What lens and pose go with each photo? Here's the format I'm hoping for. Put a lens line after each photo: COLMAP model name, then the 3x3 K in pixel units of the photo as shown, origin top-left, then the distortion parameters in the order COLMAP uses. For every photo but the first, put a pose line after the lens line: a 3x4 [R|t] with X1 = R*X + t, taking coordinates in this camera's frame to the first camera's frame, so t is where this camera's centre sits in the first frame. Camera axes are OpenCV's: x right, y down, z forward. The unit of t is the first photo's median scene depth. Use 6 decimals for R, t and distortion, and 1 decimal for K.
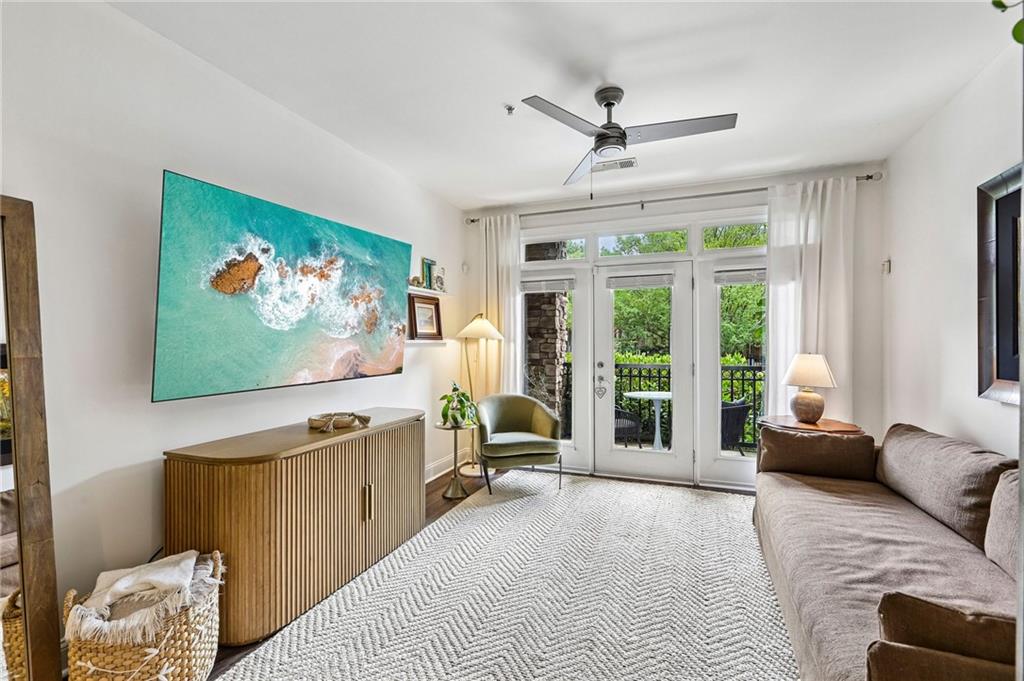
lens RADIAL K [[456.0, 0, 509.4], [0, 456.0, 342.3], [0, 0, 1]] dist [-0.001277, 0.001303]
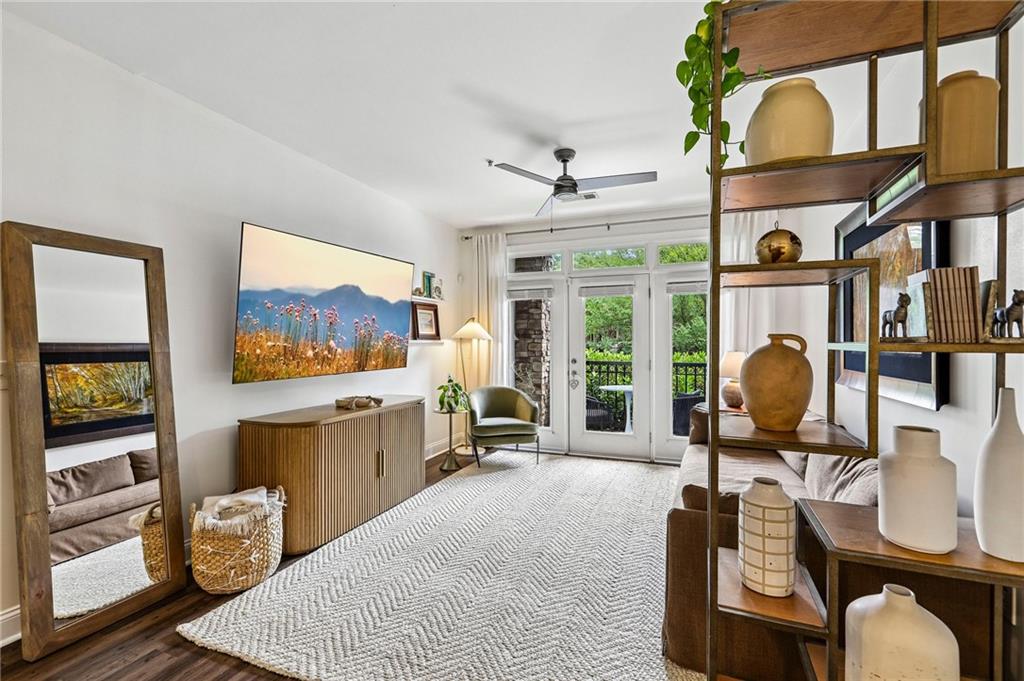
lens RADIAL K [[456.0, 0, 509.4], [0, 456.0, 342.3], [0, 0, 1]] dist [-0.001277, 0.001303]
pose [[0.999980, 0.000452, -0.006235, 0.051268], [-0.000451, 1.000000, 0.000131, 0.000483], [0.006235, -0.000129, 0.999981, -0.236279]]
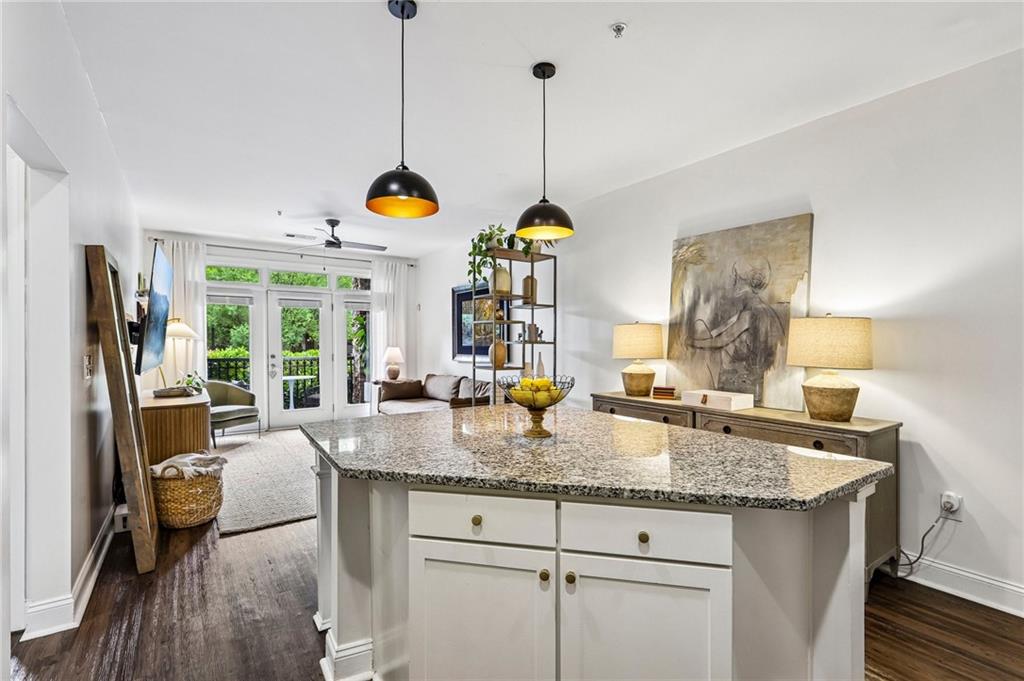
lens RADIAL K [[459.0, 0, 509.3], [0, 459.0, 350.5], [0, 0, 1]] dist [-0.001284, 0.000282]
pose [[0.547072, -0.015078, 0.836950, -0.815903], [-0.000942, 0.999826, 0.018628, 0.000925], [-0.837085, -0.010979, 0.546962, -0.602279]]
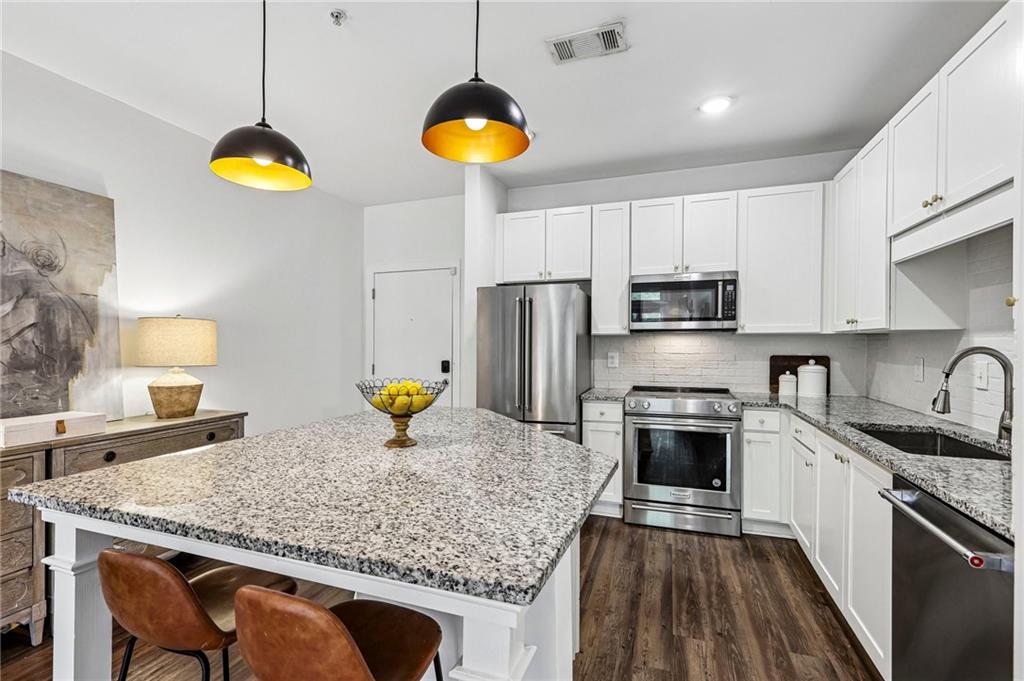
lens RADIAL K [[455.9, 0, 512.1], [0, 455.9, 346.7], [0, 0, 1]] dist [-0.000306, 0.000399]
pose [[-0.998893, 0.002416, -0.046968, -0.434926], [0.001933, 0.999945, 0.010319, 0.001431], [0.046991, 0.010217, -0.998843, 0.176119]]
